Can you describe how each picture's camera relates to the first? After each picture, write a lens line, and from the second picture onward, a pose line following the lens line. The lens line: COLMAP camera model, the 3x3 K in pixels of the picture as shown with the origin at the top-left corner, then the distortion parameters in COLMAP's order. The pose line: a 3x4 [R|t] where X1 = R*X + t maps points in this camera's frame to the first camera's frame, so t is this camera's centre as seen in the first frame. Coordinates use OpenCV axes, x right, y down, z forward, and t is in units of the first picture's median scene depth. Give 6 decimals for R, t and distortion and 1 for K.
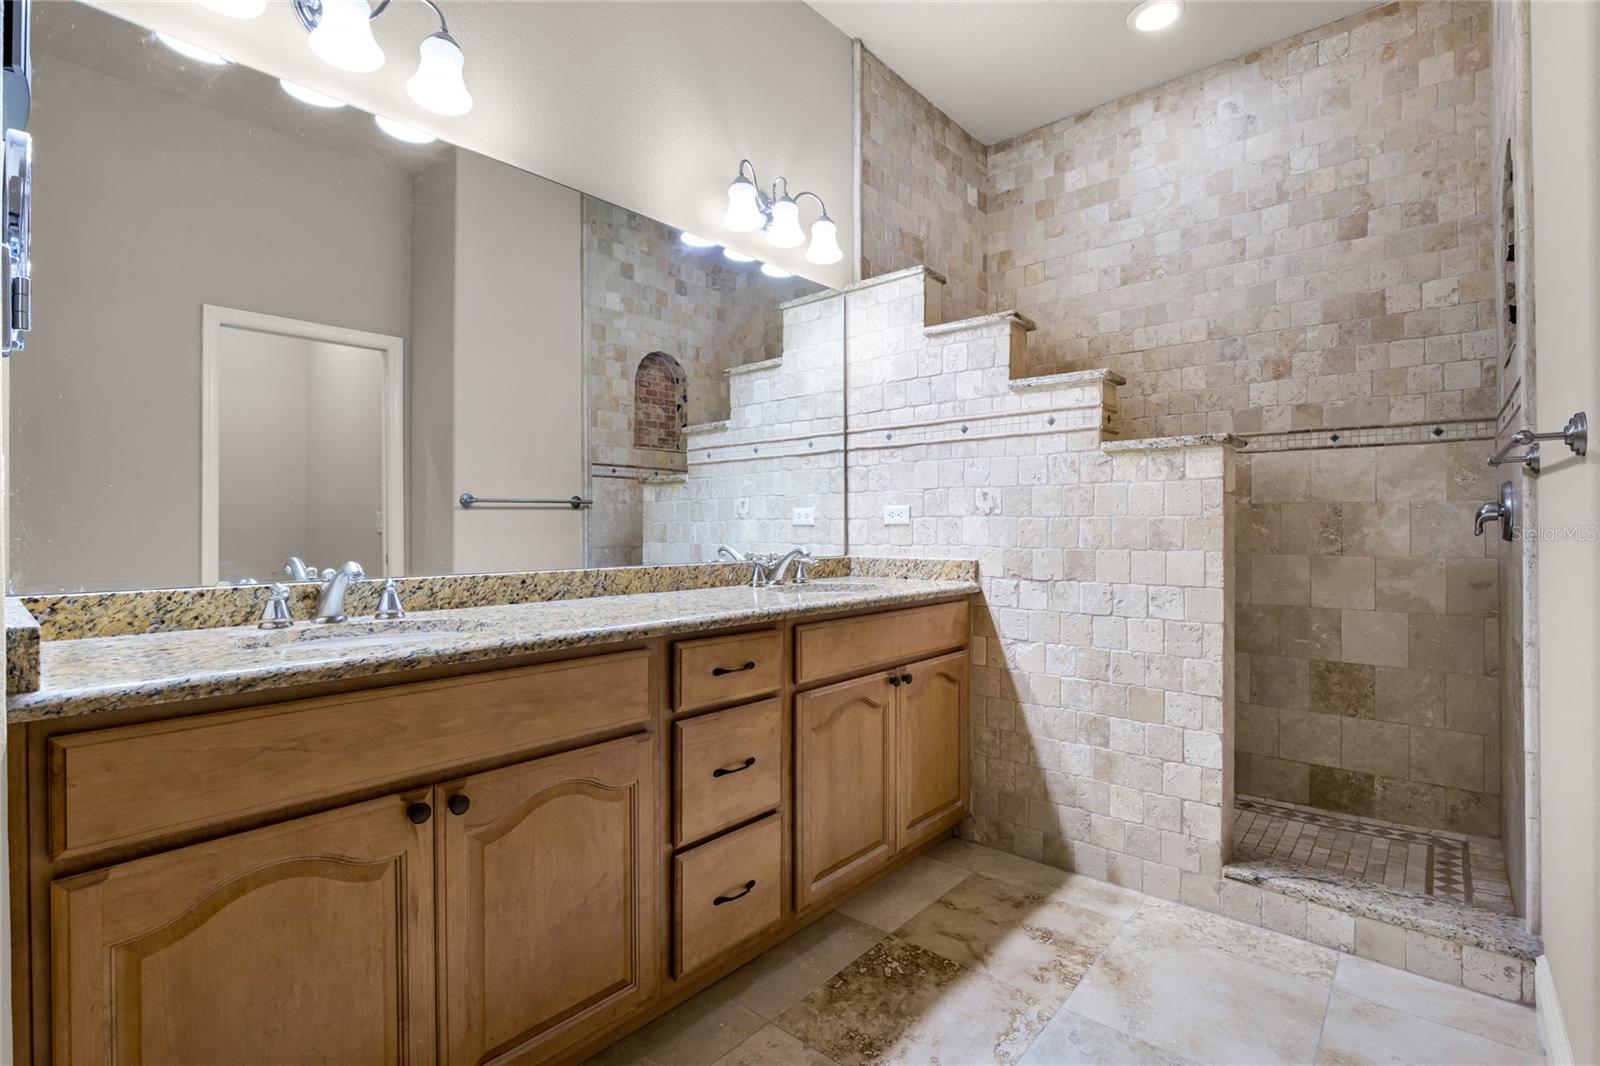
lens RADIAL K [[740.2, 0, 799.9], [0, 740.2, 530.7], [0, 0, 1]] dist [-0.026128, 0.006982]
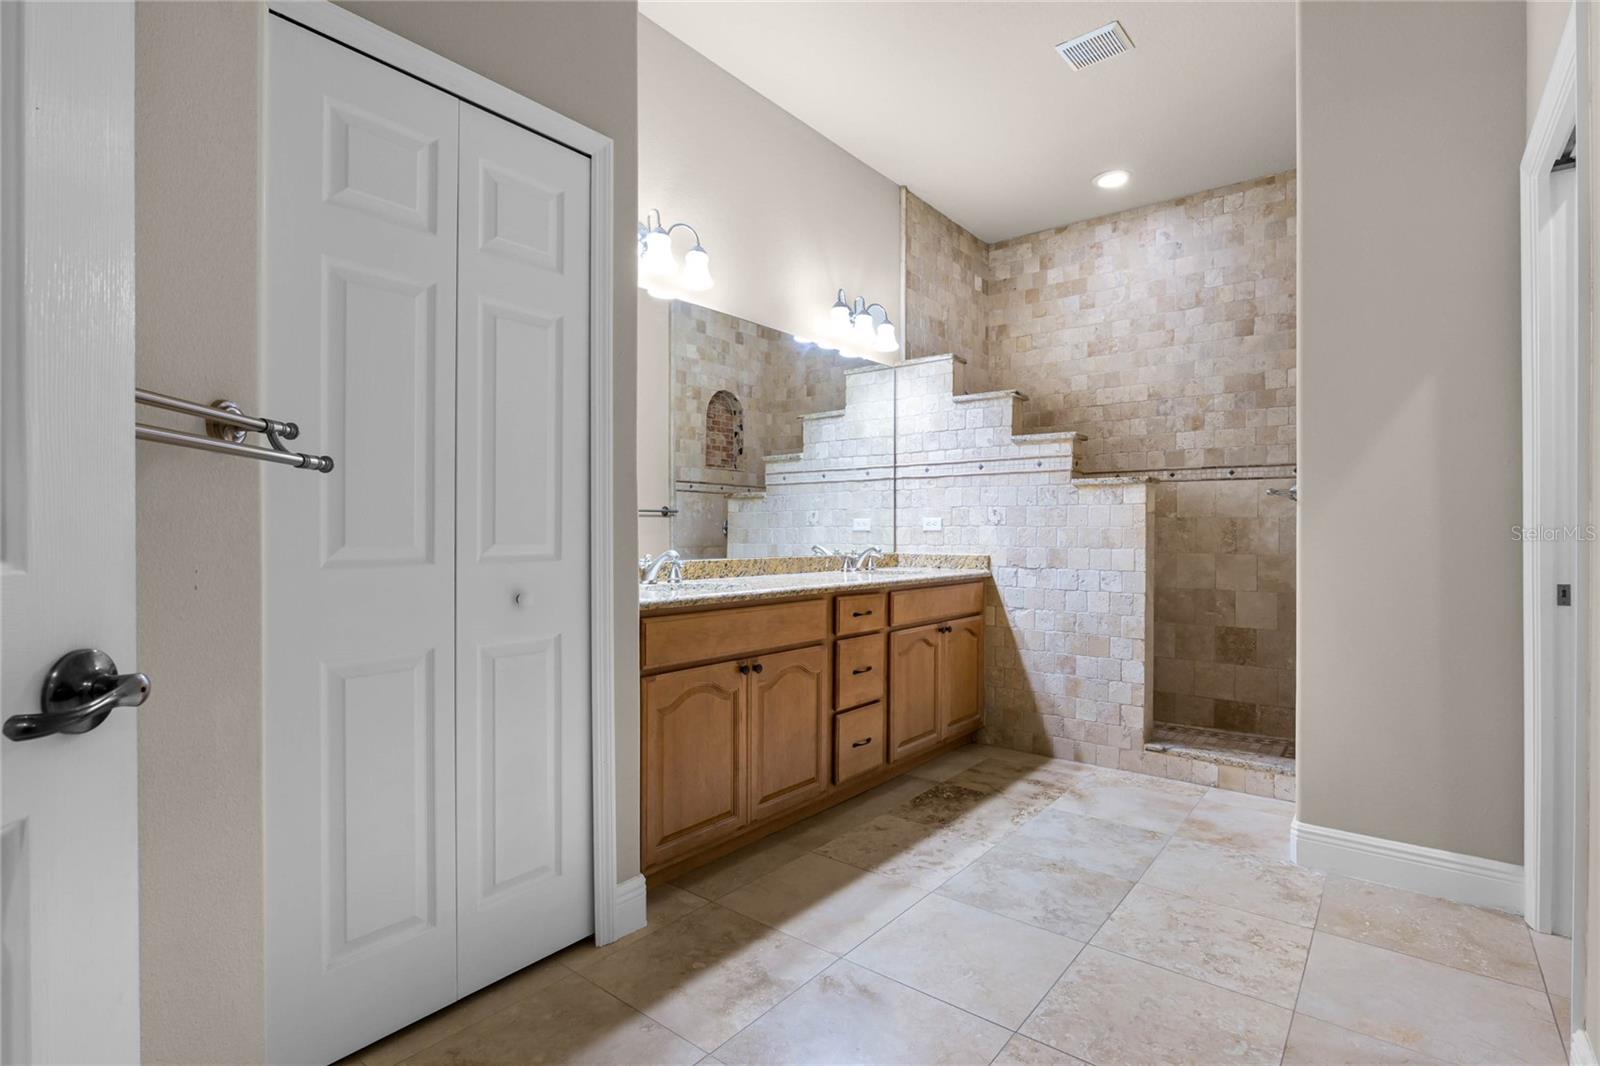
lens RADIAL K [[740.2, 0, 800.3], [0, 740.2, 534.4], [0, 0, 1]] dist [-0.026128, 0.006982]
pose [[0.999470, 0.005857, 0.032028, -0.175337], [-0.005861, 0.999983, 0.000018, 0.000354], [-0.032027, -0.000206, 0.999487, -0.443256]]
